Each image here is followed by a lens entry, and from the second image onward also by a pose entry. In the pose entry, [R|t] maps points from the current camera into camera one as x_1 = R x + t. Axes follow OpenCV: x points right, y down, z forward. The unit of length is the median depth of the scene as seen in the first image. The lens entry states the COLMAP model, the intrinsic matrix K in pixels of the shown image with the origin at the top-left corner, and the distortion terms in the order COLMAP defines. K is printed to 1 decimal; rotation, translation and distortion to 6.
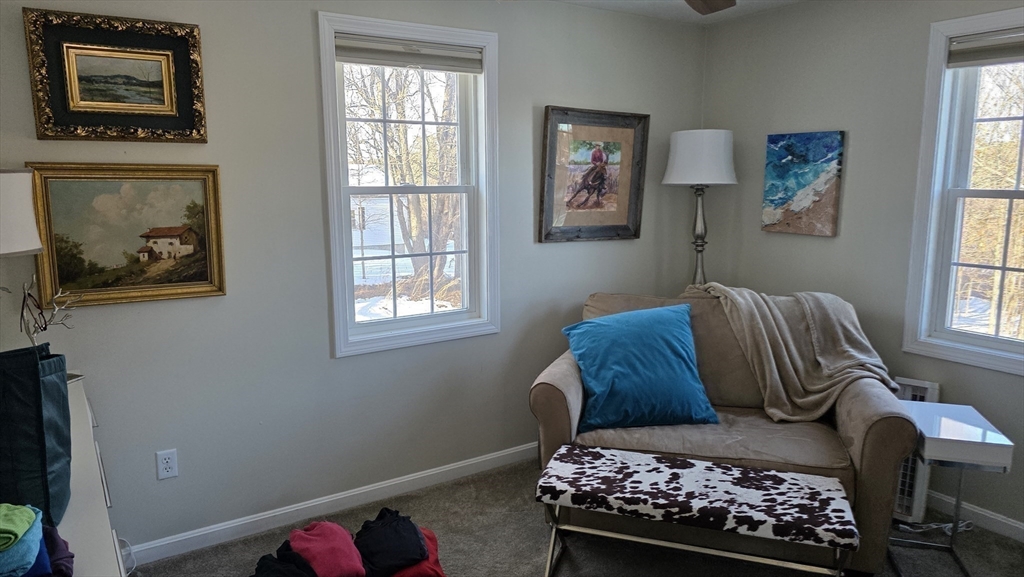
lens RADIAL K [[695.8, 0, 511.5], [0, 695.8, 290.5], [0, 0, 1]] dist [0.057158, -0.056487]
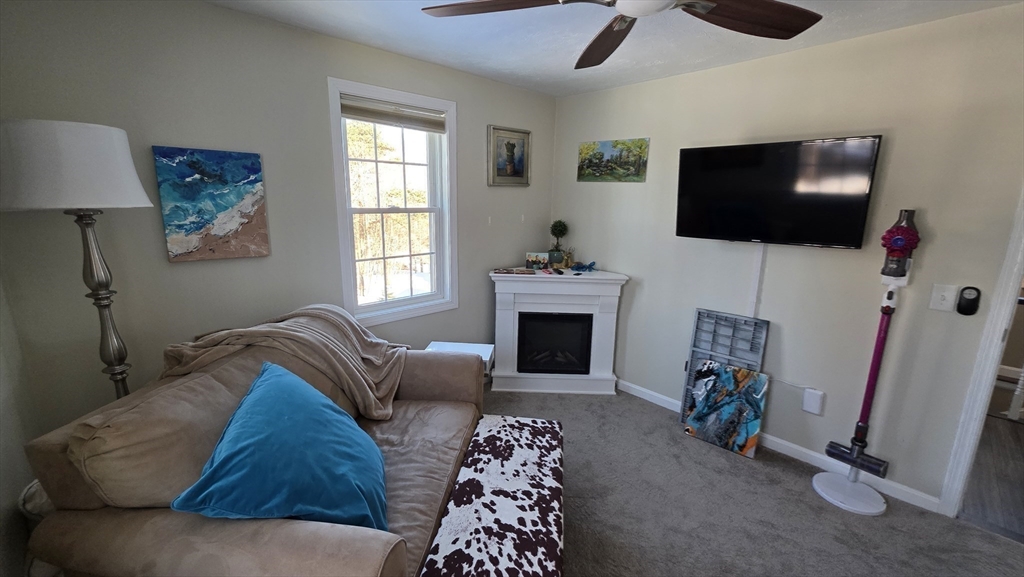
lens RADIAL K [[410.8, 0, 506.6], [0, 410.8, 285.1], [0, 0, 1]] dist [0.001362, 0.000677]
pose [[-0.184319, -0.205745, 0.961091, -0.215264], [0.146873, 0.961100, 0.233914, -0.127764], [-0.971831, 0.184273, -0.146931, 0.759629]]
